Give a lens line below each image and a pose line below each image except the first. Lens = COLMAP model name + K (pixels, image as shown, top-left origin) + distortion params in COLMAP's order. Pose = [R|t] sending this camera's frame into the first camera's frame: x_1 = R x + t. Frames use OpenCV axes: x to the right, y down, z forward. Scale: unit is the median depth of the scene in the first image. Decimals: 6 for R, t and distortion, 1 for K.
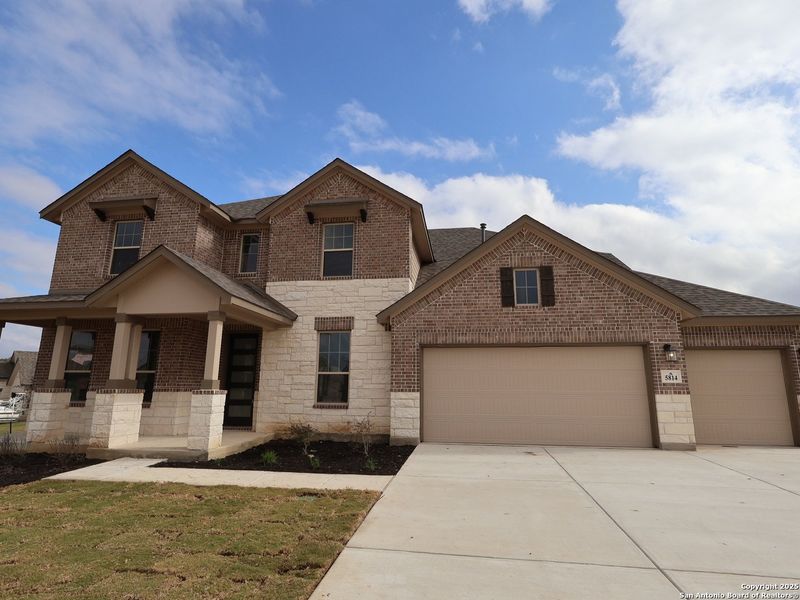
lens RADIAL K [[419.9, 0, 400.0], [0, 419.9, 300.0], [0, 0, 1]] dist [0.009345, 0.001160]
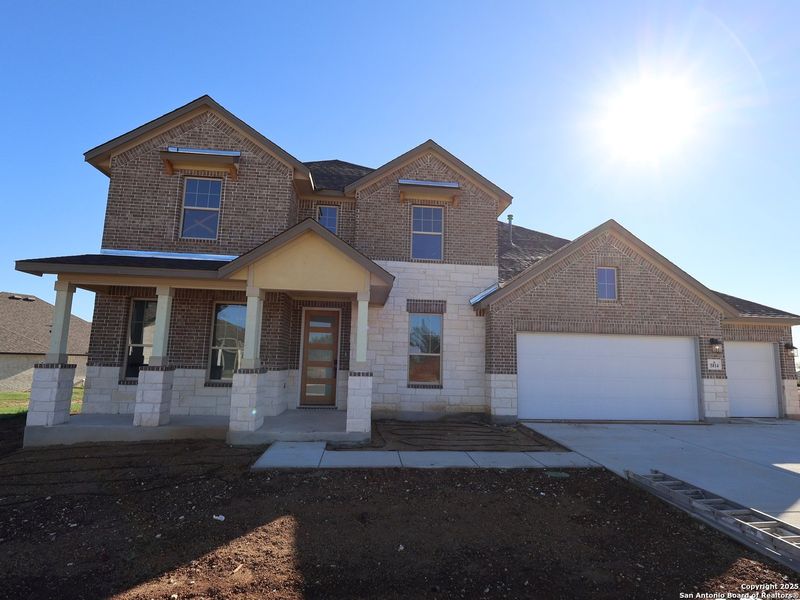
lens RADIAL K [[419.9, 0, 400.0], [0, 419.9, 300.0], [0, 0, 1]] dist [0.009345, 0.001160]
pose [[0.967972, 0.052997, 0.245399, -0.489429], [-0.068137, 0.996234, 0.053618, -0.009353], [-0.241633, -0.068621, 0.967938, 0.032562]]
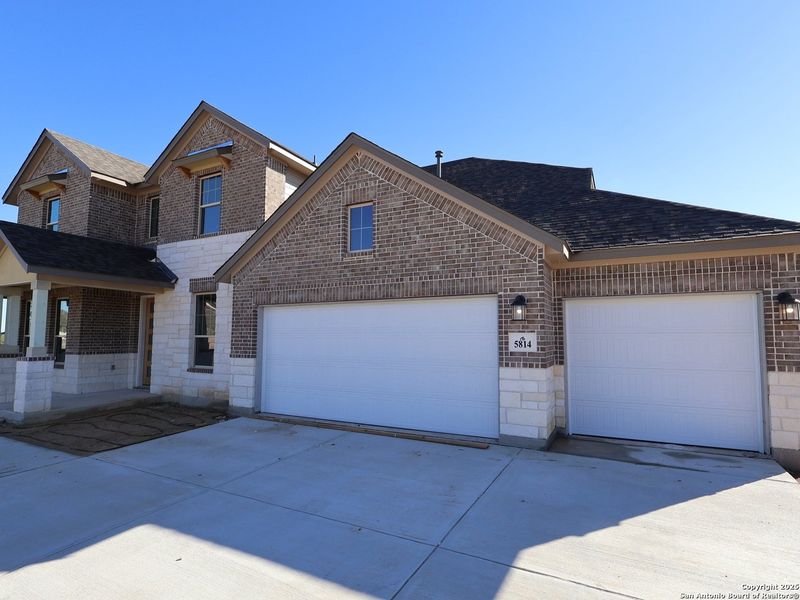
lens RADIAL K [[419.9, 0, 400.0], [0, 419.9, 300.0], [0, 0, 1]] dist [0.009345, 0.001160]
pose [[0.943901, -0.031846, -0.328691, 0.592945], [0.068495, 0.992574, 0.100528, 0.026721], [0.323048, -0.117402, 0.939072, 0.262148]]
